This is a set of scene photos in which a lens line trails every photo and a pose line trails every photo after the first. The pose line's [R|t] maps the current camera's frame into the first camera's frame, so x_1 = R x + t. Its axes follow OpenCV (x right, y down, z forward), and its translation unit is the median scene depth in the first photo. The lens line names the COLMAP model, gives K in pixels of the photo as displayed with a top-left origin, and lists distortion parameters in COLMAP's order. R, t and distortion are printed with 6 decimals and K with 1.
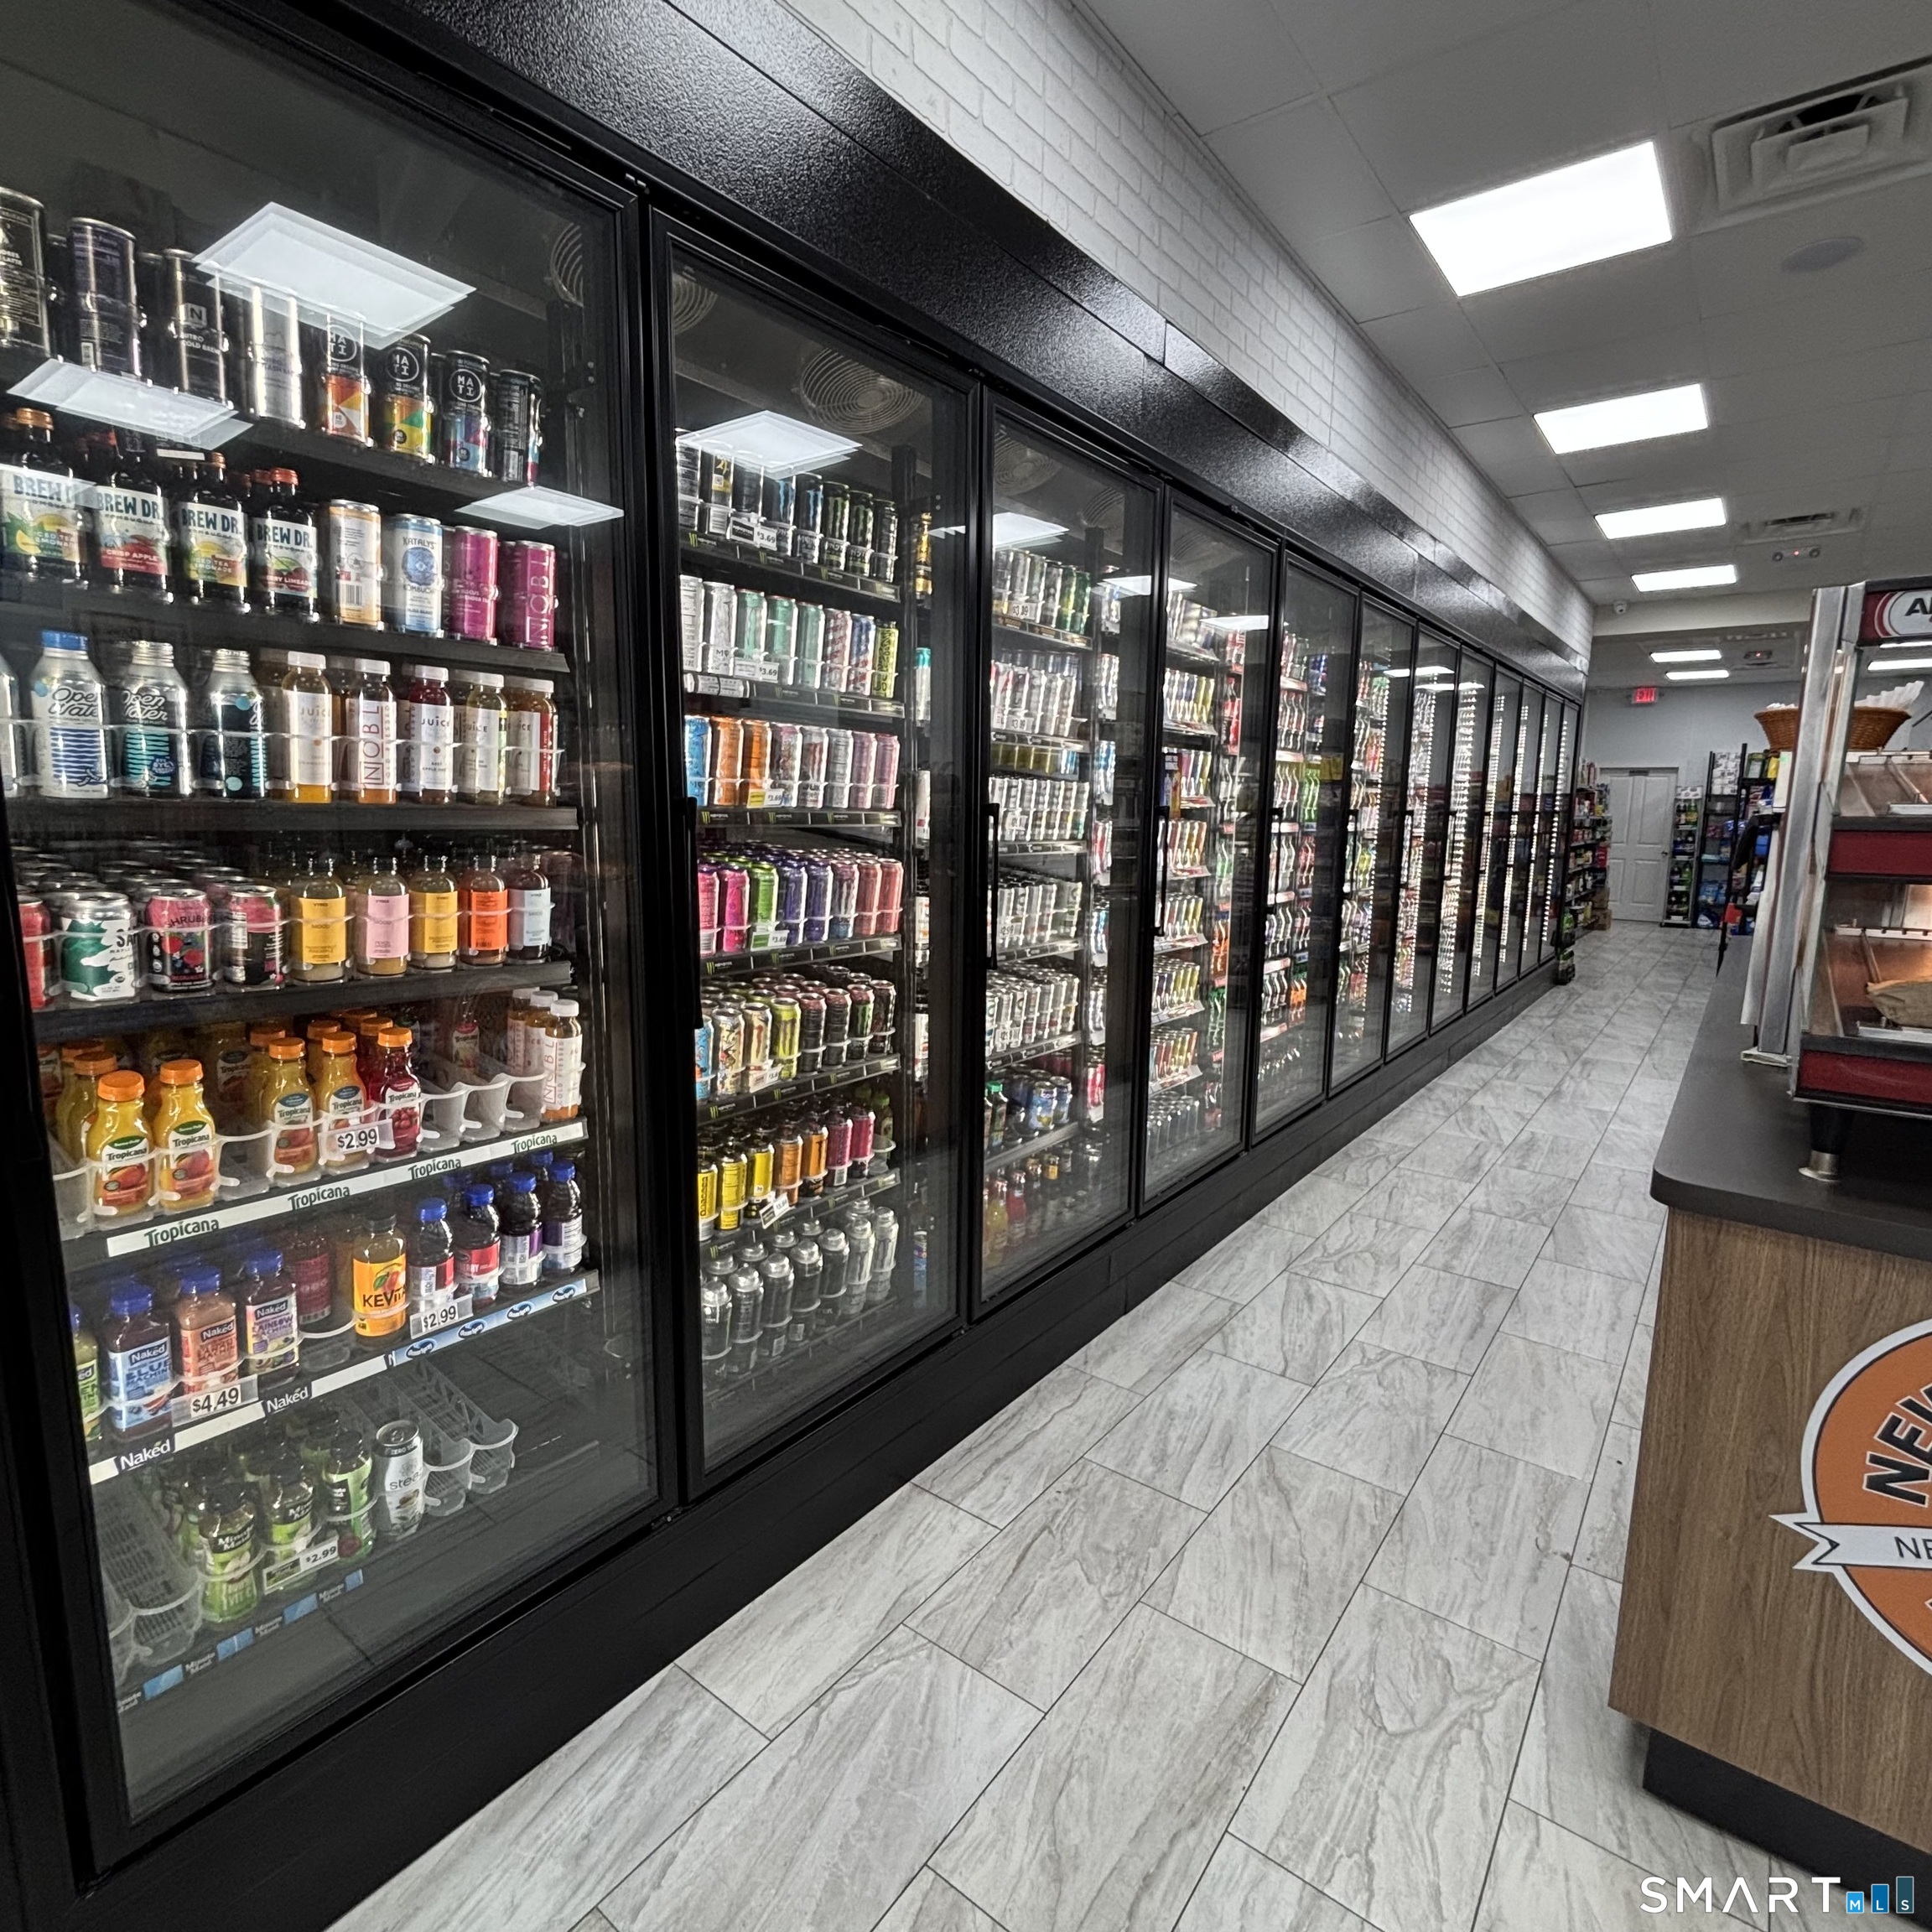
lens RADIAL K [[1046.8, 0, 953.3], [0, 1046.8, 967.1], [0, 0, 1]] dist [-0.004820, 0.003492]
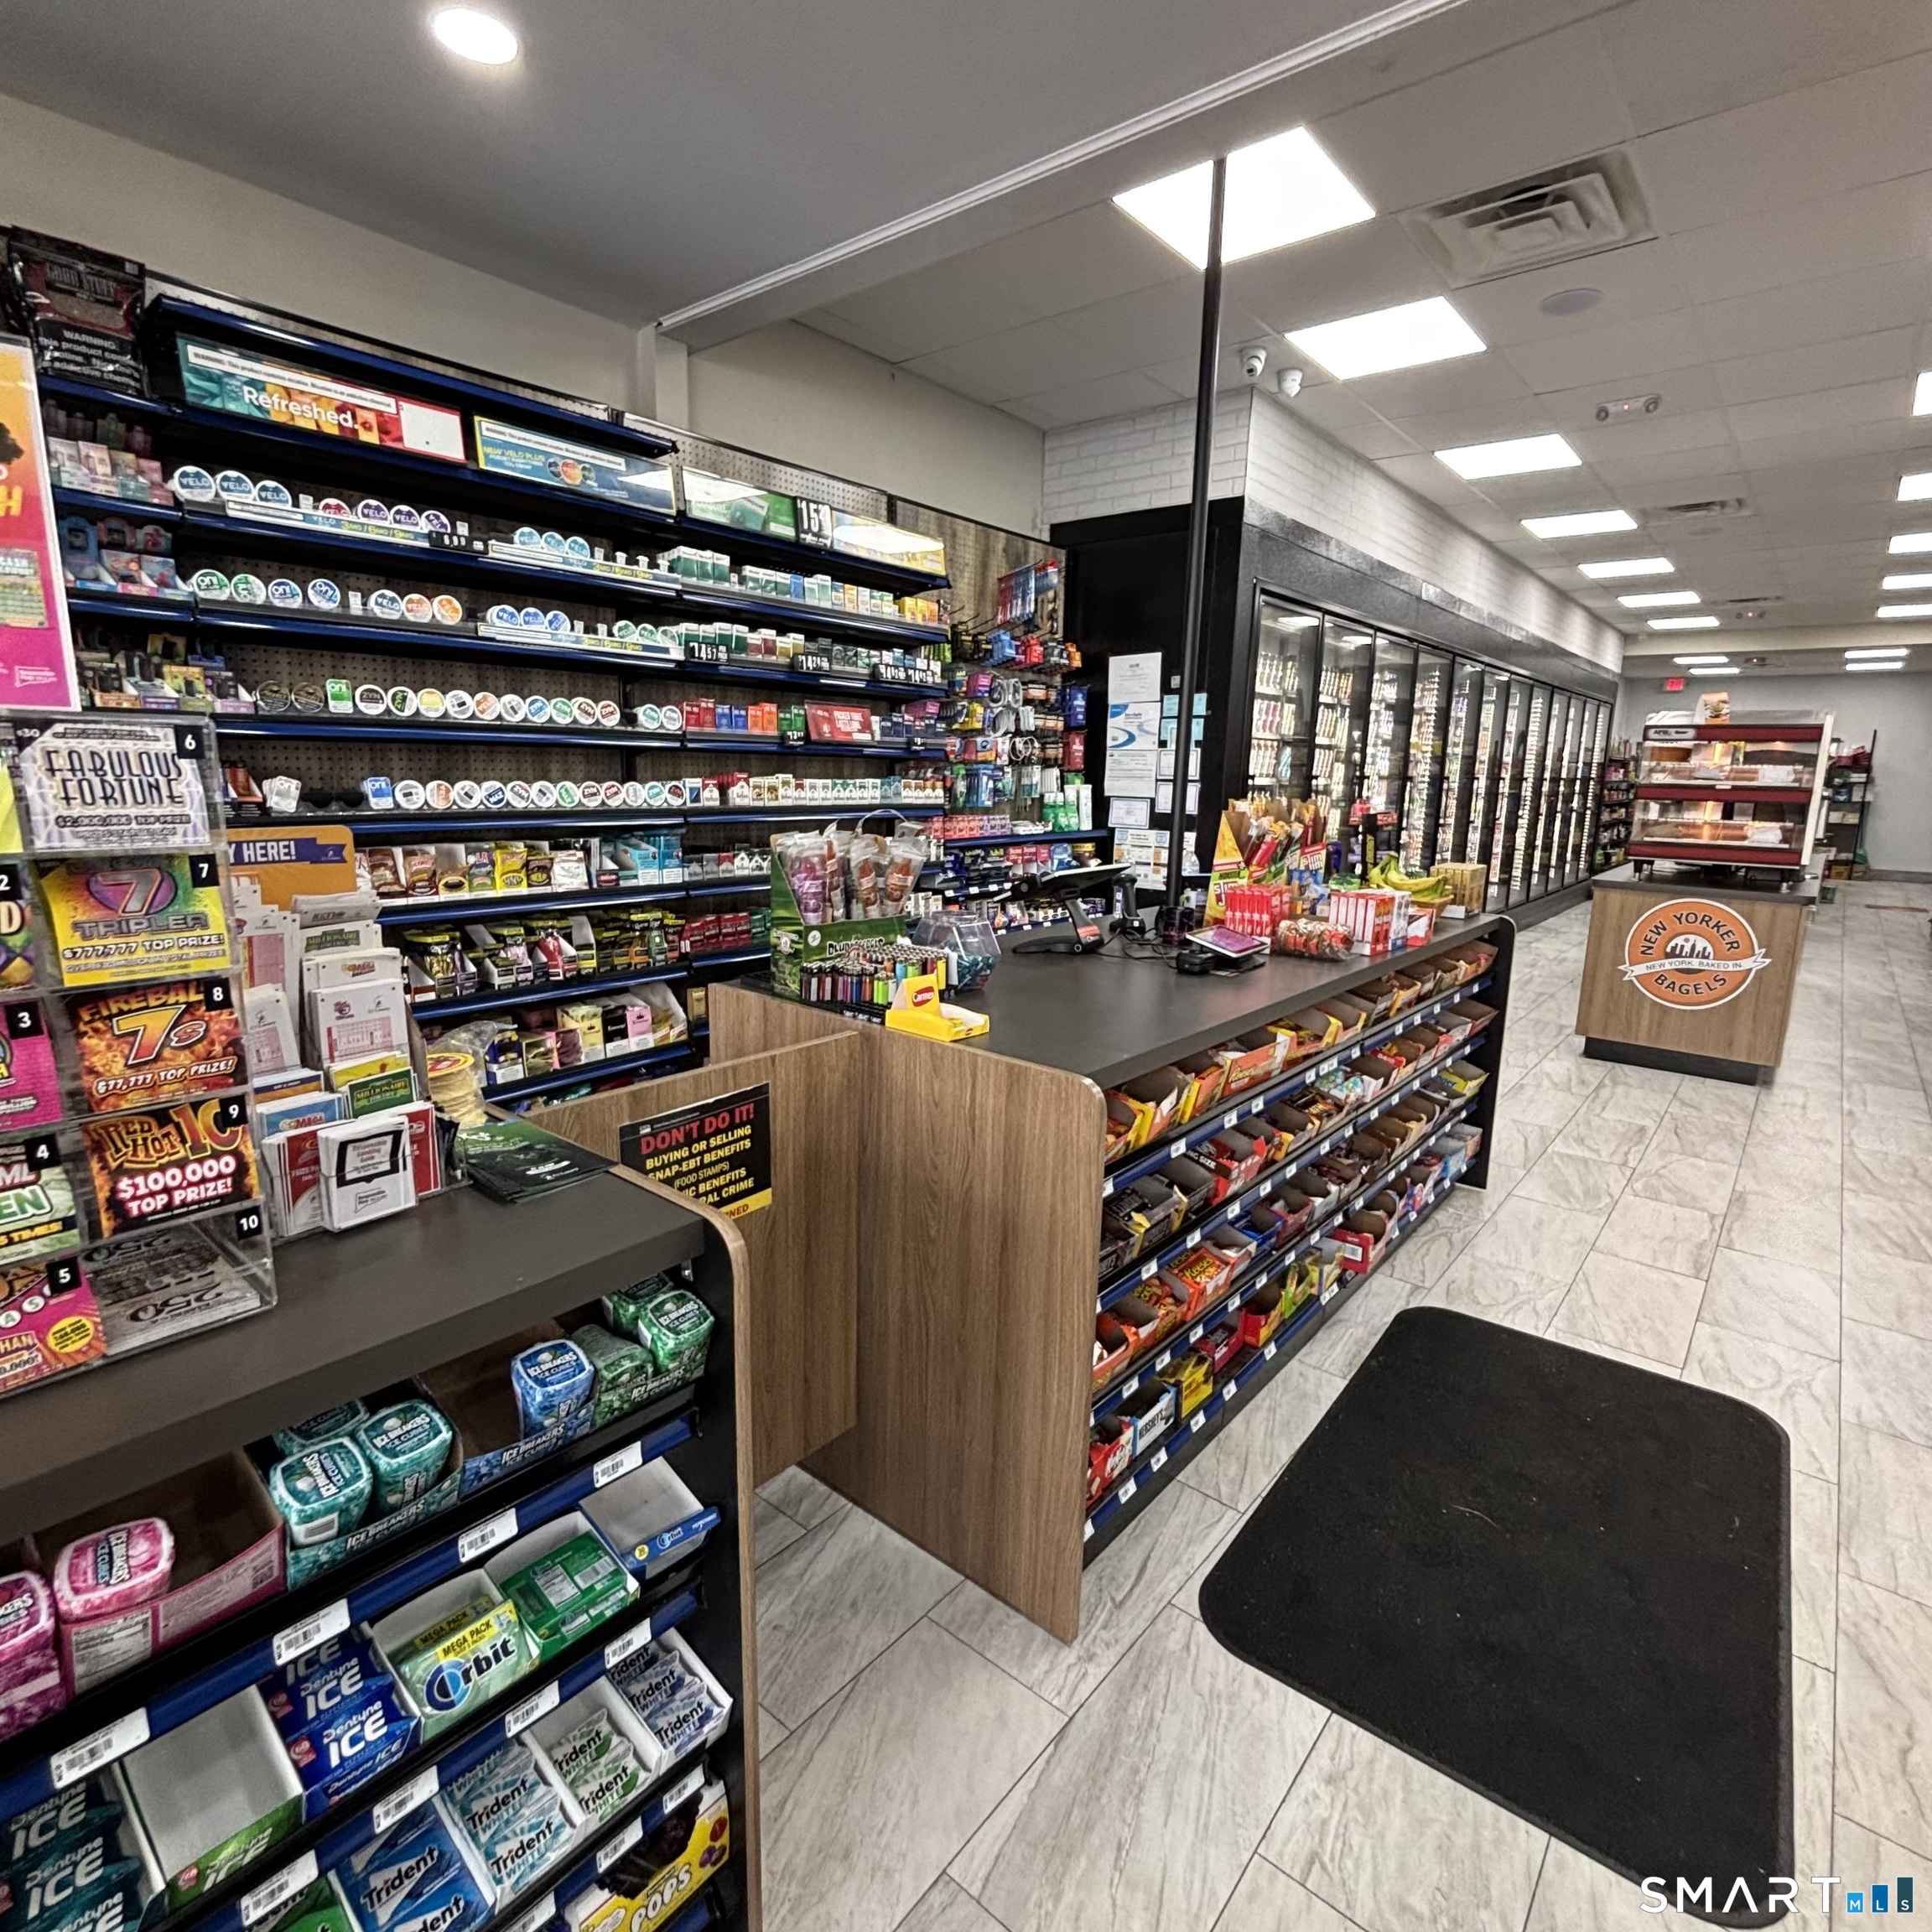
lens RADIAL K [[1046.8, 0, 978.8], [0, 1046.8, 961.3], [0, 0, 1]] dist [-0.004820, 0.003492]
pose [[0.999752, 0.016084, -0.015380, -0.270962], [-0.015490, 0.999160, 0.037948, 0.069930], [0.015977, -0.037700, 0.999161, -0.516392]]
